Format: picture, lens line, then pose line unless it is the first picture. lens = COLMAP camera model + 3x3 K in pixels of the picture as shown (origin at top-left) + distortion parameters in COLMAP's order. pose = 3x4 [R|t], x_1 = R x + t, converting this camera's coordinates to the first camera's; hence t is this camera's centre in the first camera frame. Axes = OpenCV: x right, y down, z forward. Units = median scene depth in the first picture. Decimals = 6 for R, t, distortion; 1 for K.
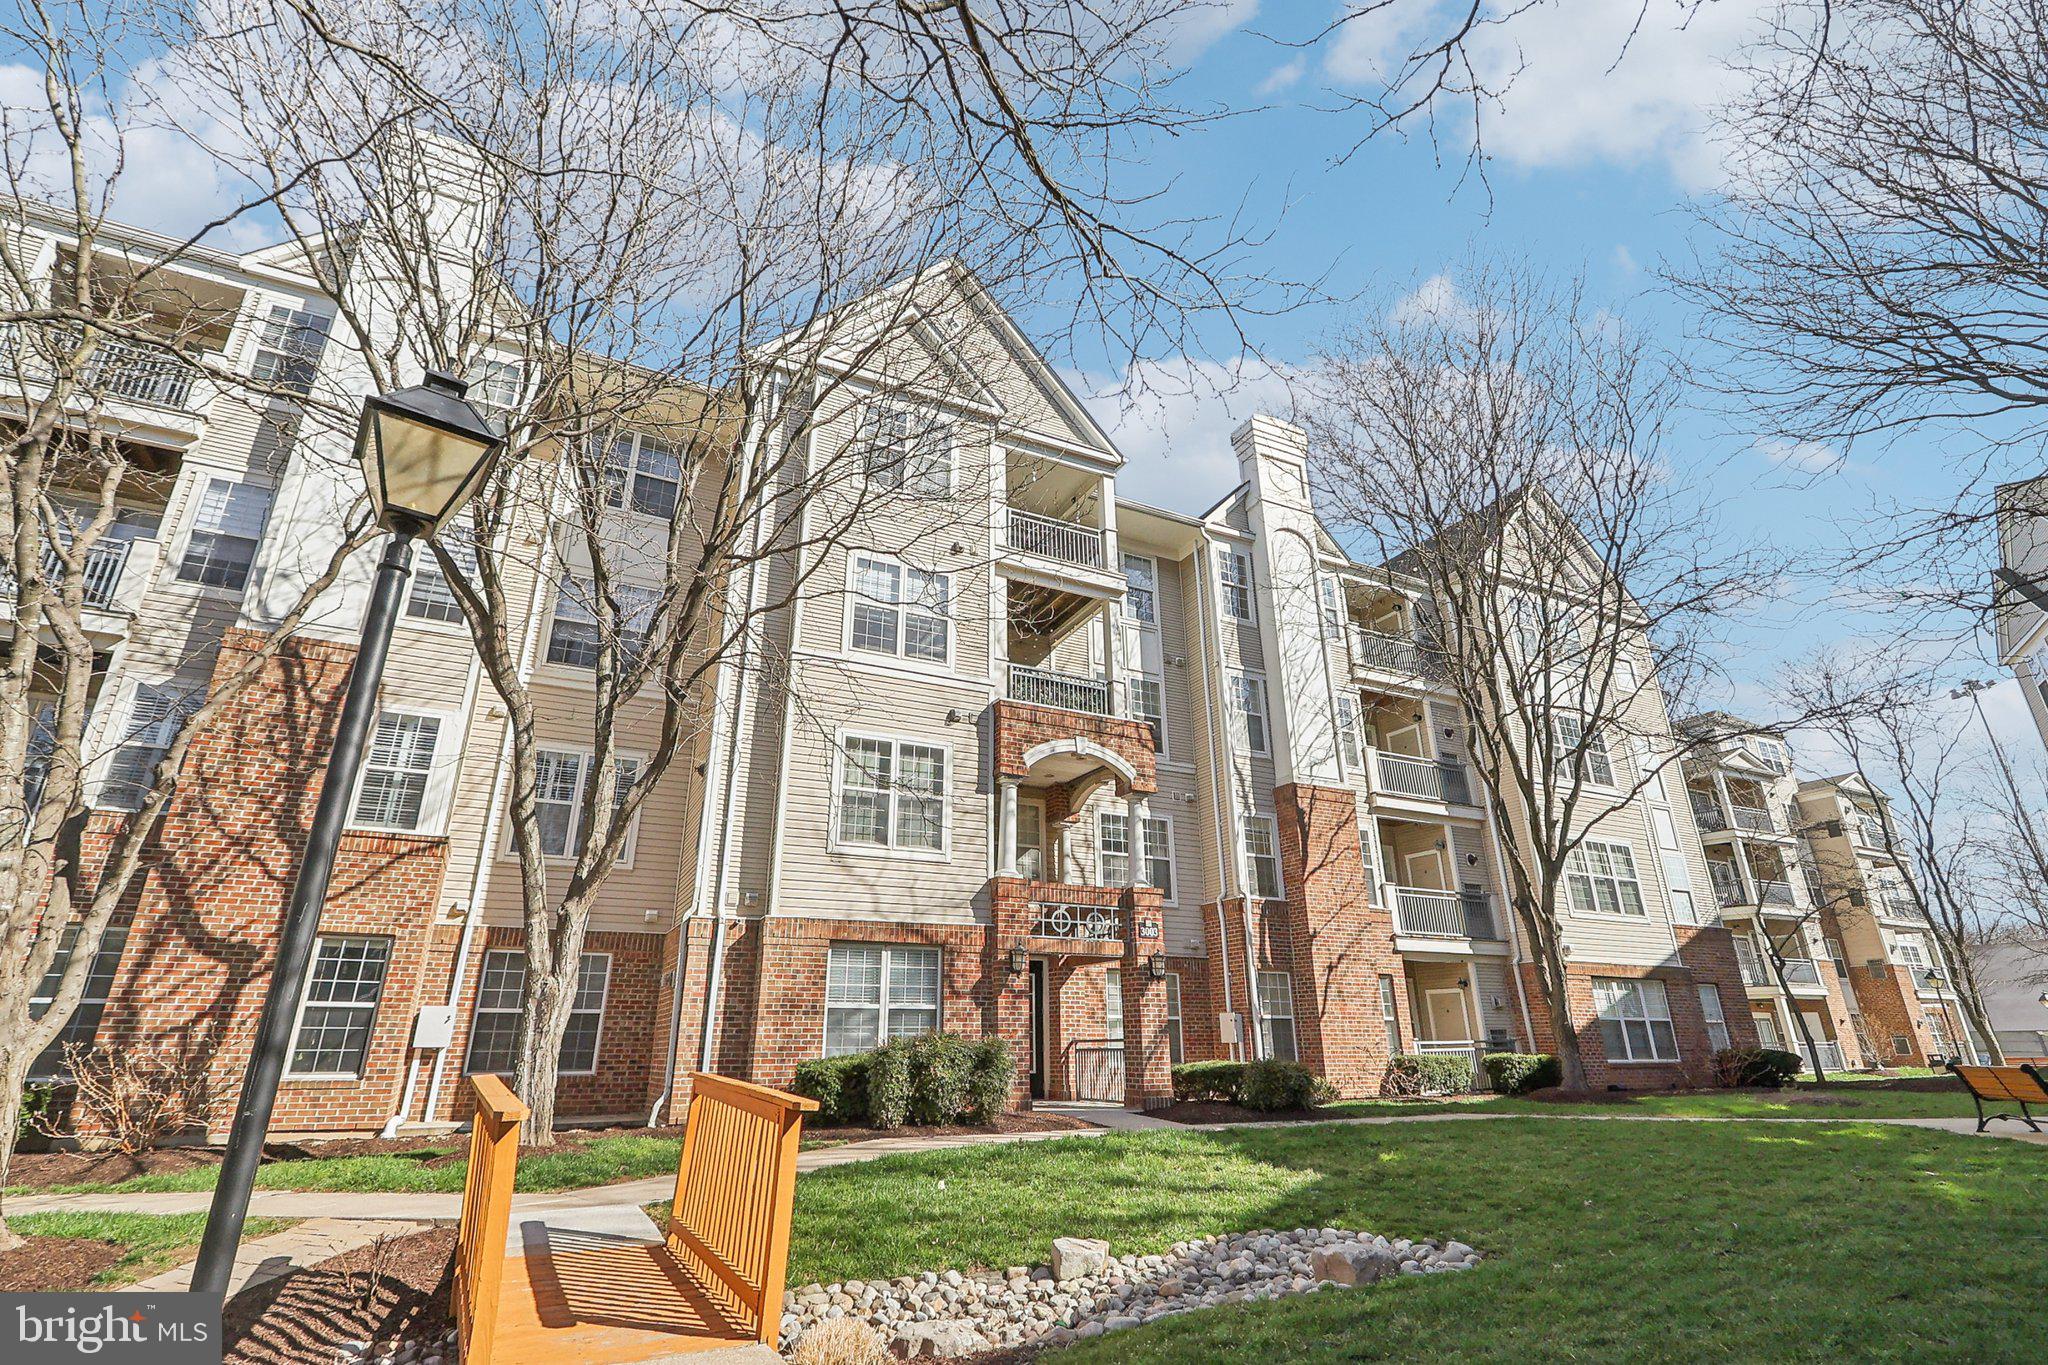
lens RADIAL K [[963.1, 0, 1021.8], [0, 963.1, 669.9], [0, 0, 1]] dist [-0.002163, 0.001098]
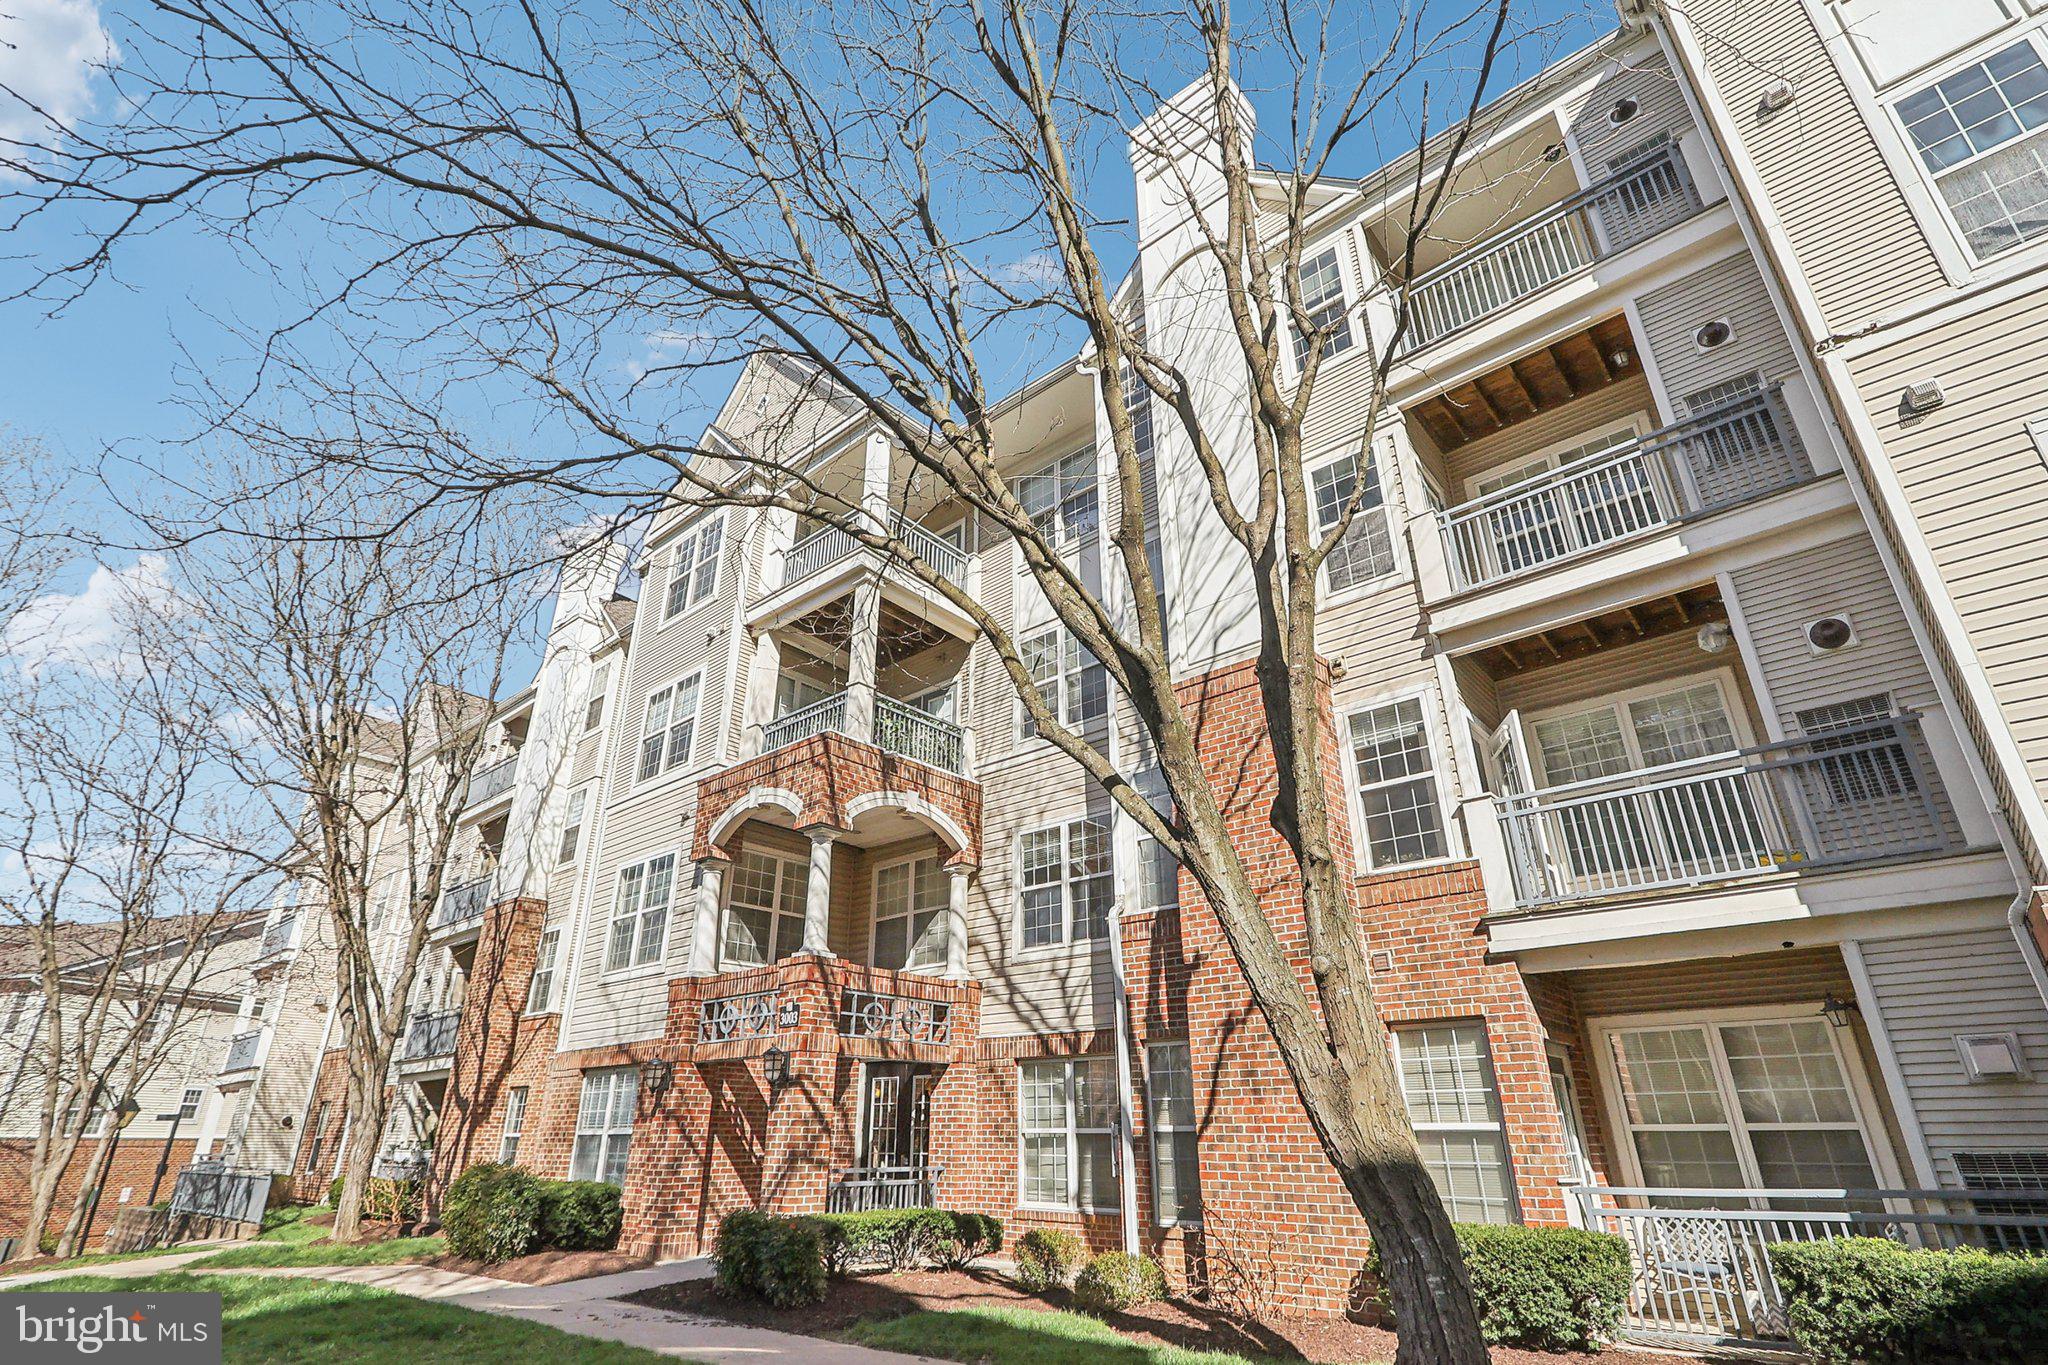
lens RADIAL K [[963.1, 0, 1013.0], [0, 963.1, 699.7], [0, 0, 1]] dist [-0.002163, 0.001098]
pose [[0.393006, -0.378867, -0.837858, 0.930418], [0.339151, 0.906658, -0.250895, 0.305065], [0.854707, -0.185557, 0.484815, 0.871265]]
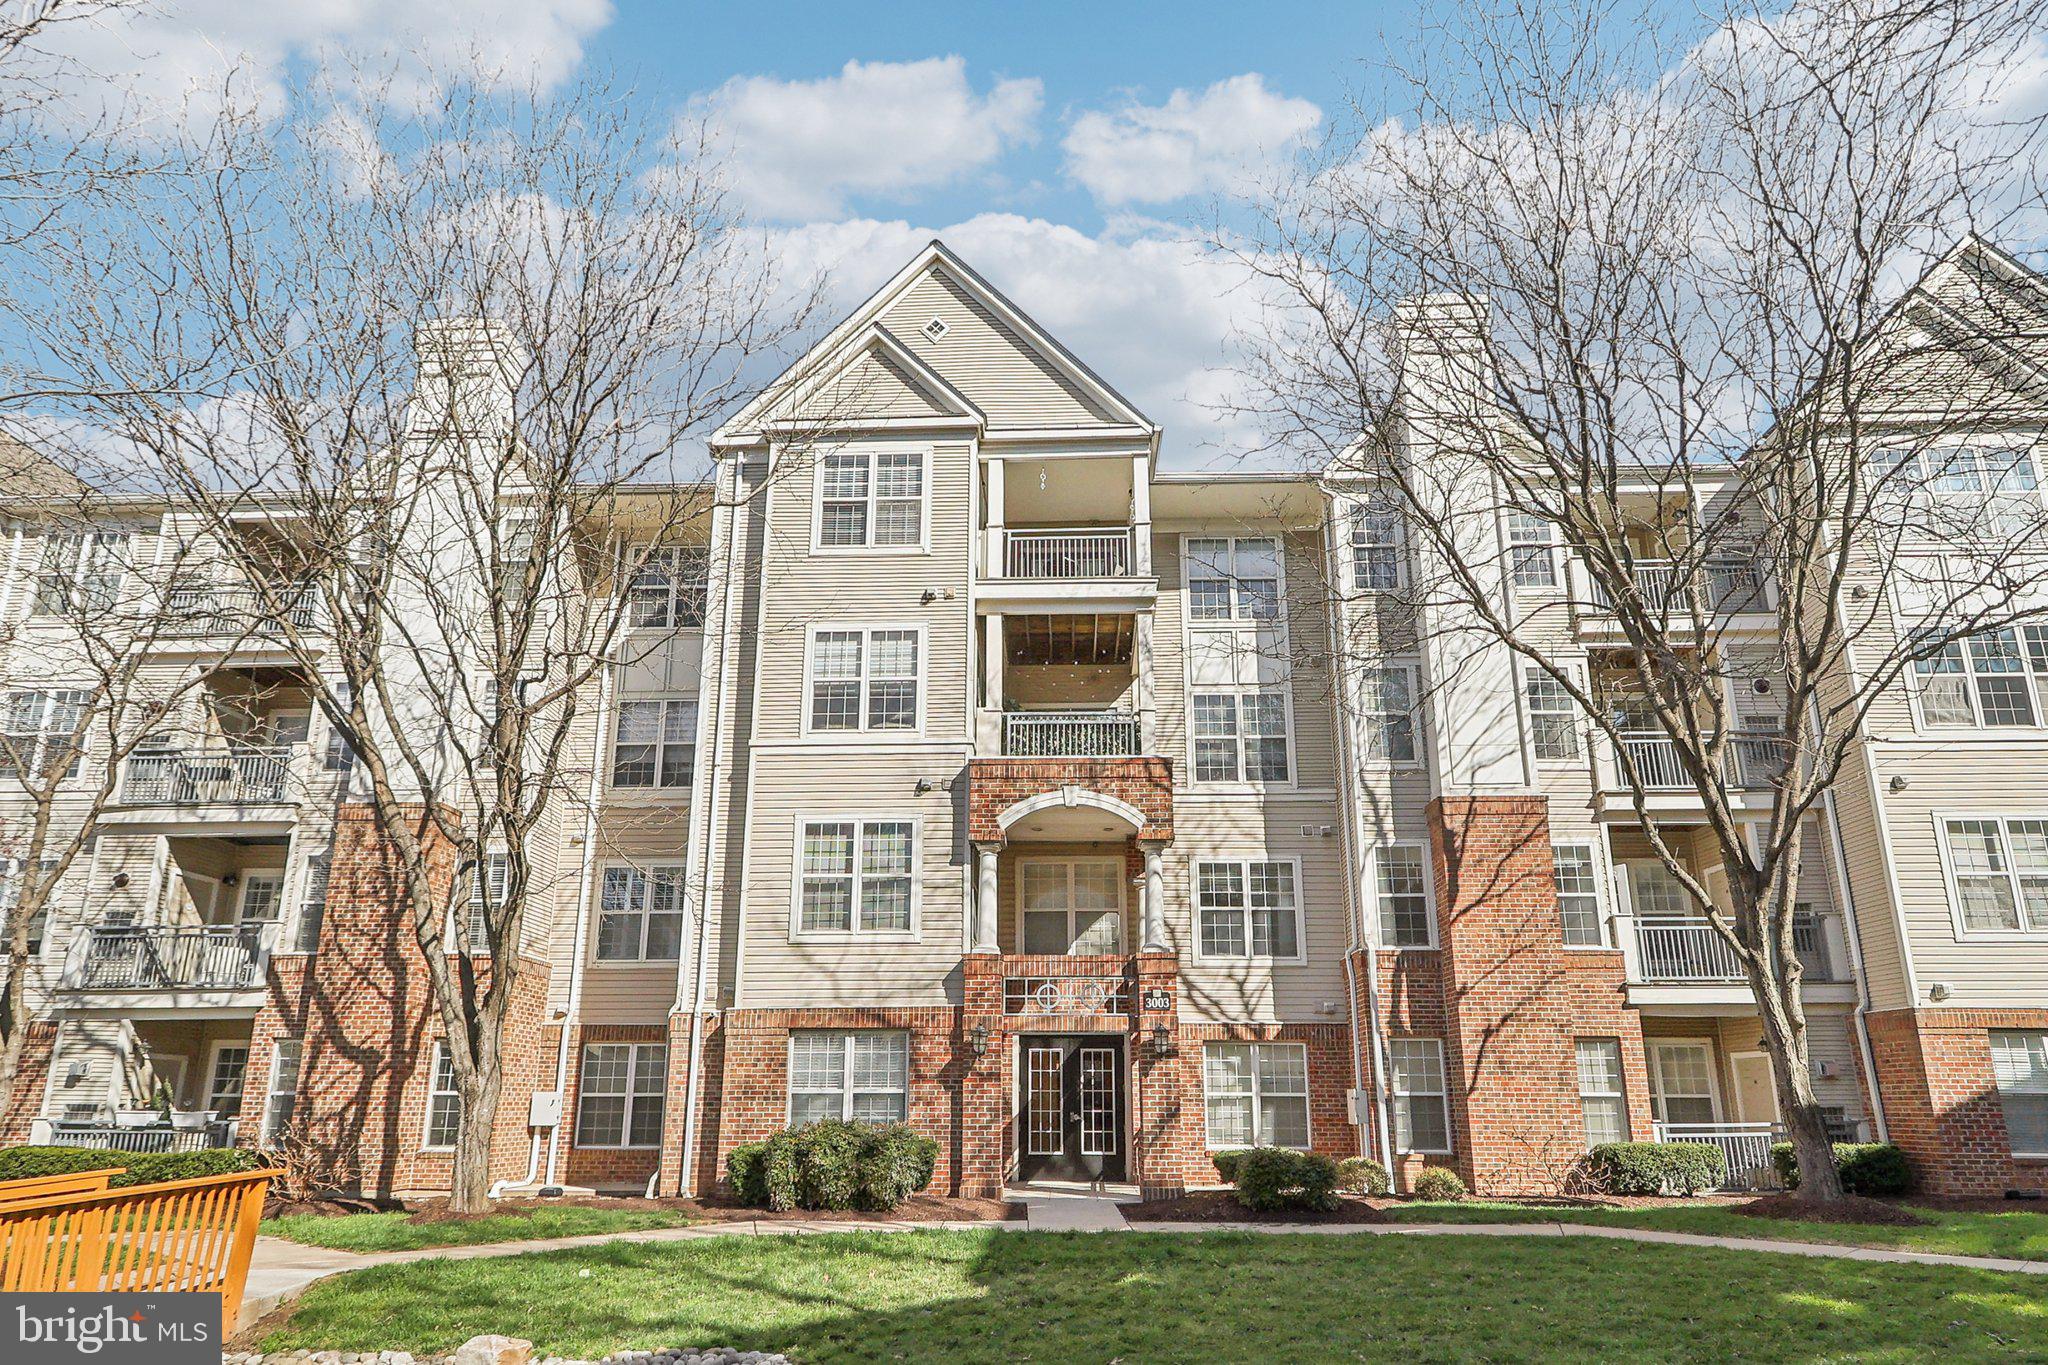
lens RADIAL K [[1039.7, 0, 1027.9], [0, 1039.7, 863.5], [0, 0, 1]] dist [0.002396, 0.000522]
pose [[0.879879, -0.103382, -0.463816, 0.491431], [0.170504, 0.979739, 0.105075, 0.035631], [0.443555, -0.171536, 0.879679, 0.164642]]
